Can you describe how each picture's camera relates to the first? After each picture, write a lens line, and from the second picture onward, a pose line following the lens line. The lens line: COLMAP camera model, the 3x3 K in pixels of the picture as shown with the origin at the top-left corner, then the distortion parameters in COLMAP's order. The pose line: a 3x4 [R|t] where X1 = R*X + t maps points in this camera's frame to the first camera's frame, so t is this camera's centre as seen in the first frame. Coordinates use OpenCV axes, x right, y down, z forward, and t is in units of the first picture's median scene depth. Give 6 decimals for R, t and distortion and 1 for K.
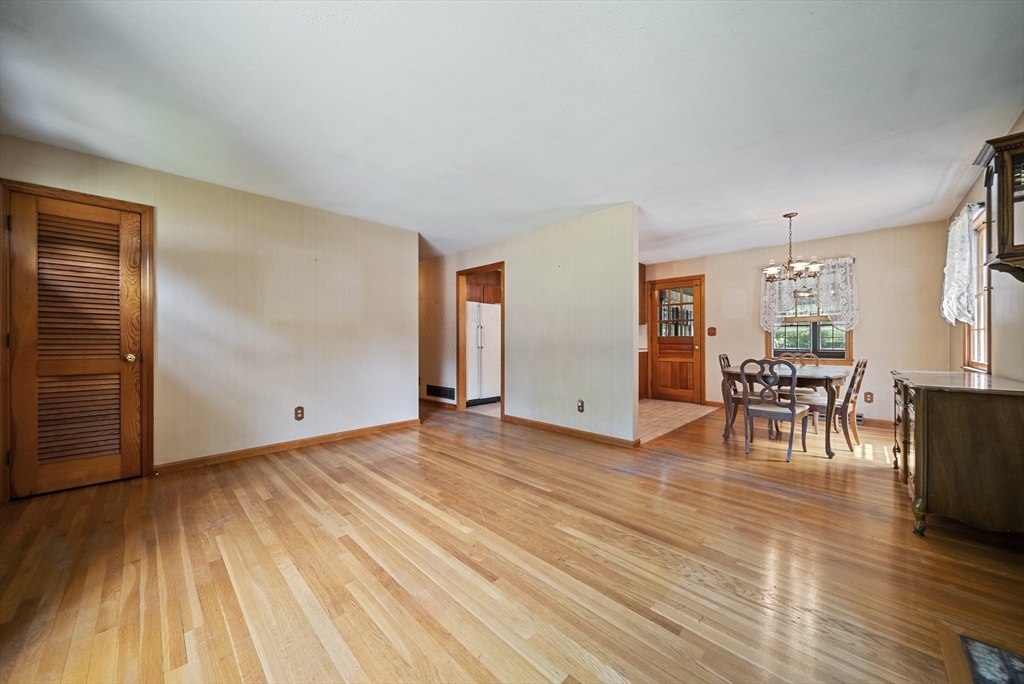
lens RADIAL K [[361.8, 0, 513.0], [0, 361.8, 342.1], [0, 0, 1]] dist [-0.001280, -0.000460]
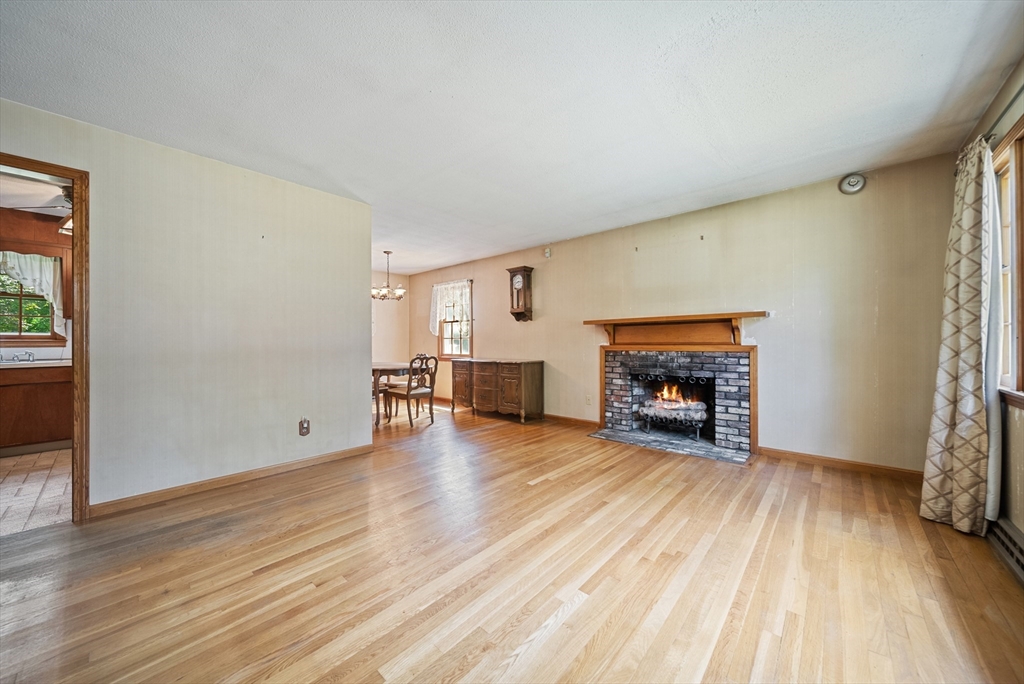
lens RADIAL K [[361.8, 0, 513.0], [0, 361.8, 342.1], [0, 0, 1]] dist [-0.001280, -0.000460]
pose [[-0.050652, 0.004699, 0.998705, -1.055674], [0.010263, 0.999939, -0.004184, -0.000172], [-0.998664, 0.010038, -0.050697, 1.005149]]
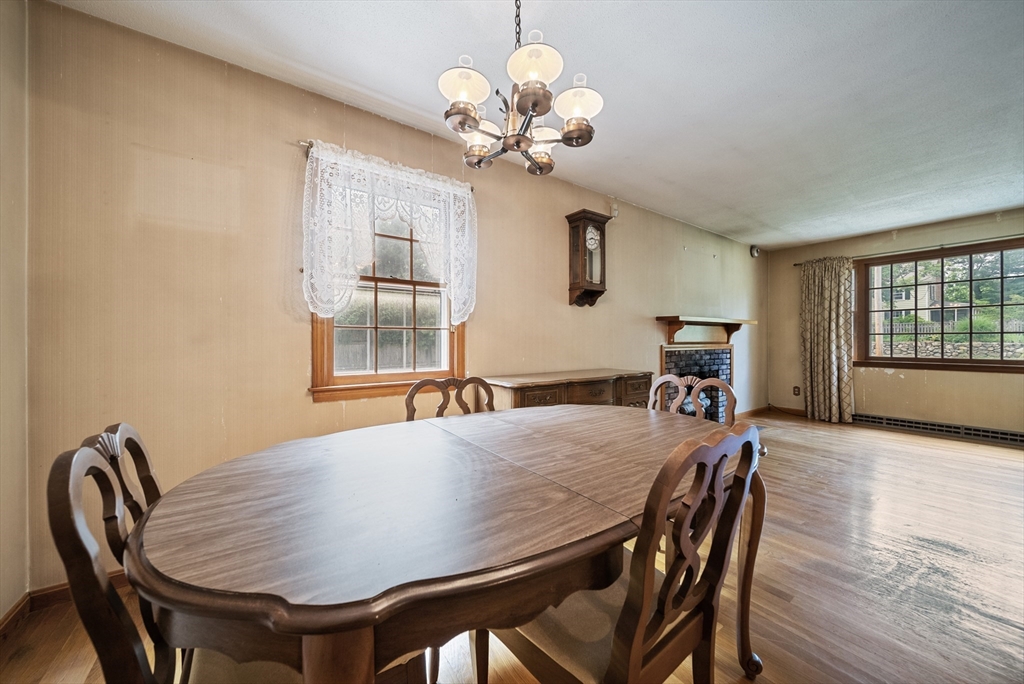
lens RADIAL K [[361.8, 0, 513.0], [0, 361.8, 342.1], [0, 0, 1]] dist [-0.001280, -0.000460]
pose [[-0.983874, 0.005032, 0.178793, 1.206199], [0.005635, 0.999980, 0.002868, -0.007433], [-0.178775, 0.003829, -0.983883, 2.199981]]
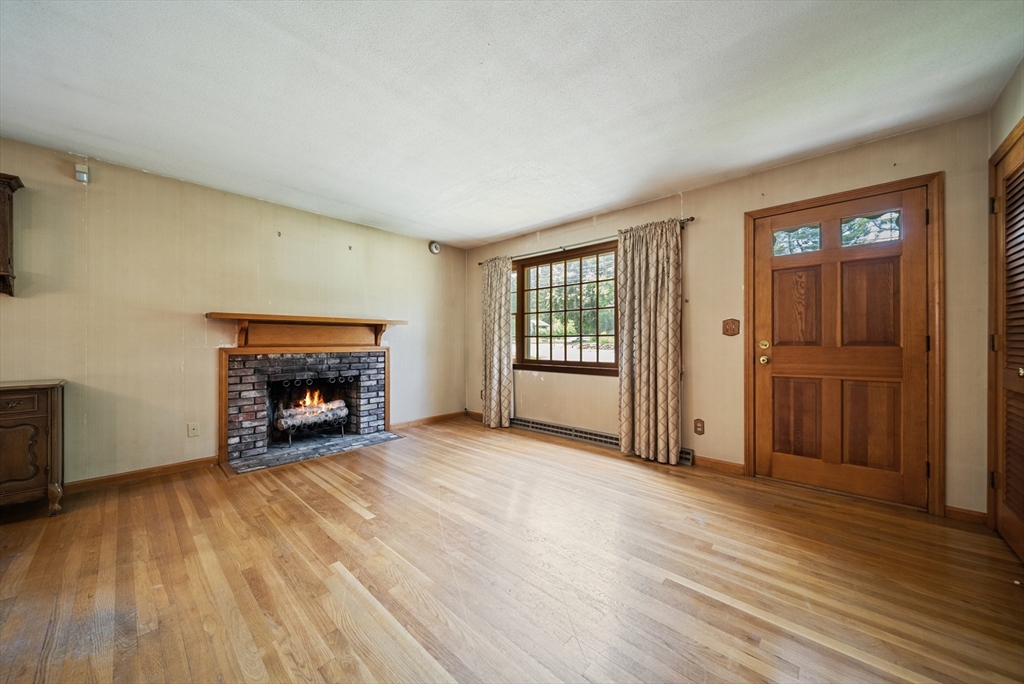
lens RADIAL K [[361.8, 0, 513.0], [0, 361.8, 342.1], [0, 0, 1]] dist [-0.001280, -0.000460]
pose [[-0.999460, 0.002982, -0.032718, -0.234883], [0.002852, 0.999988, 0.004016, -0.010717], [0.032730, 0.003921, -0.999457, 1.852026]]
